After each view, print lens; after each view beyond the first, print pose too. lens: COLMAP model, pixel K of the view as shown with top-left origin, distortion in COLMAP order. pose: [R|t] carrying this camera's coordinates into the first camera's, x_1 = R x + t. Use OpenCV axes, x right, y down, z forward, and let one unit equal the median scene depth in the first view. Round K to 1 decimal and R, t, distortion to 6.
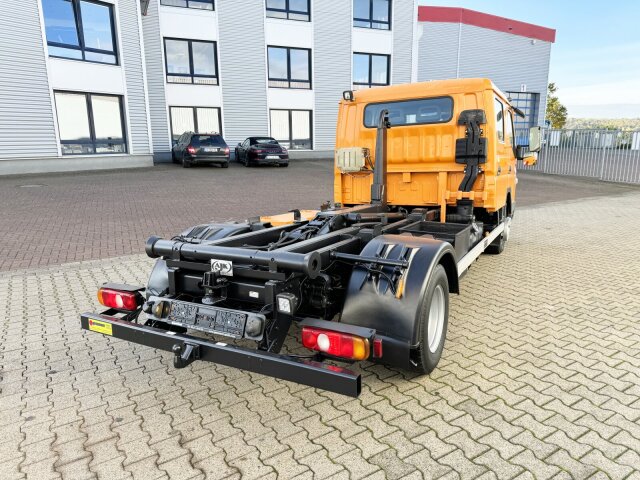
lens RADIAL K [[446.4, 0, 315.4], [0, 446.4, 248.9], [0, 0, 1]] dist [0.003365, -0.005164]
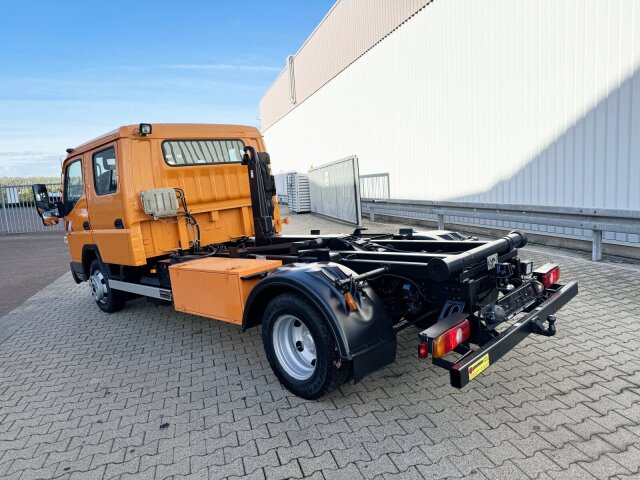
lens RADIAL K [[452.0, 0, 332.6], [0, 452.0, 244.0], [0, 0, 1]] dist [0.005286, -0.002117]
pose [[0.259467, -0.140728, 0.955444, -0.712191], [0.277323, 0.958516, 0.065868, -0.097484], [-0.925078, 0.247876, 0.287730, 0.502108]]
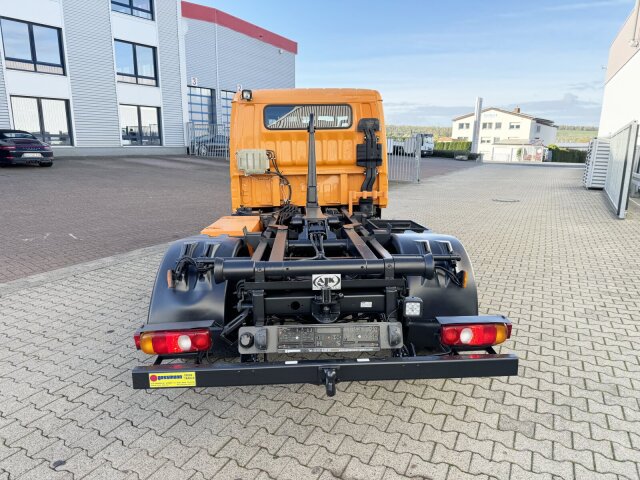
lens RADIAL K [[454.7, 0, 319.6], [0, 454.7, 244.9], [0, 0, 1]] dist [0.003048, -0.010068]
pose [[0.852135, -0.092030, 0.515167, -0.344180], [0.096080, 0.995195, 0.018858, -0.027028], [-0.514427, 0.033428, 0.856883, 0.090367]]
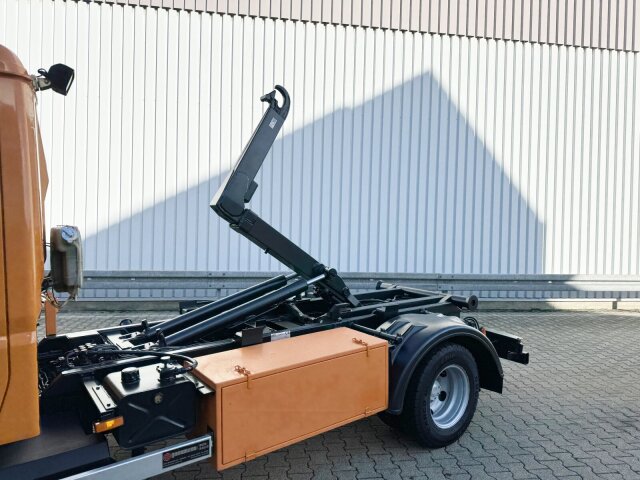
lens RADIAL K [[446.4, 0, 315.4], [0, 446.4, 248.9], [0, 0, 1]] dist [0.003365, -0.005164]
pose [[-0.908497, -0.015160, 0.417616, -0.273790], [0.090786, 0.968313, 0.232652, -0.295256], [-0.407910, 0.249277, -0.878334, 1.303765]]
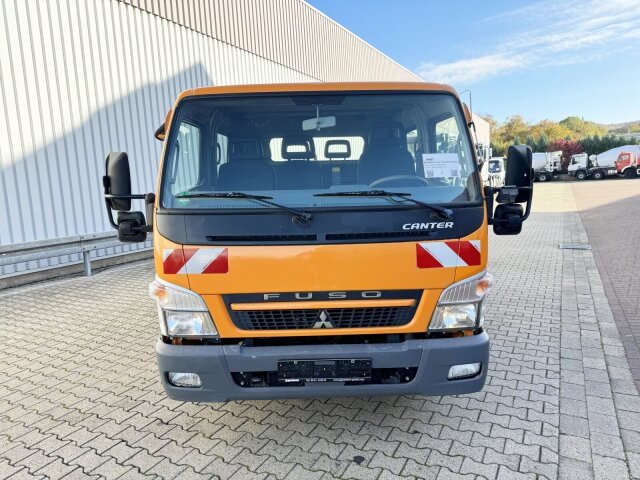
lens RADIAL K [[454.7, 0, 319.6], [0, 454.7, 244.9], [0, 0, 1]] dist [0.003048, -0.010068]
pose [[-0.863559, 0.123150, -0.488978, 0.688354], [-0.052028, 0.942782, 0.329326, -0.431405], [0.501556, 0.309833, -0.807740, 1.830756]]
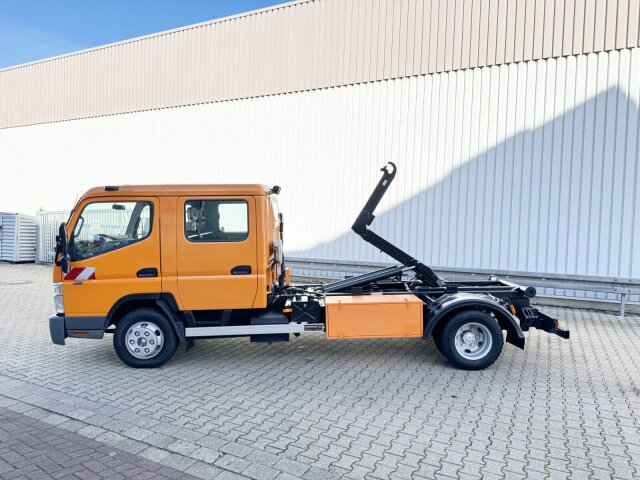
lens RADIAL K [[446.4, 0, 315.4], [0, 446.4, 248.9], [0, 0, 1]] dist [0.003365, -0.005164]
pose [[-0.507697, -0.044717, 0.860374, -0.870132], [0.180709, 0.970909, 0.157096, -0.373224], [-0.842371, 0.235235, -0.484847, 1.495215]]
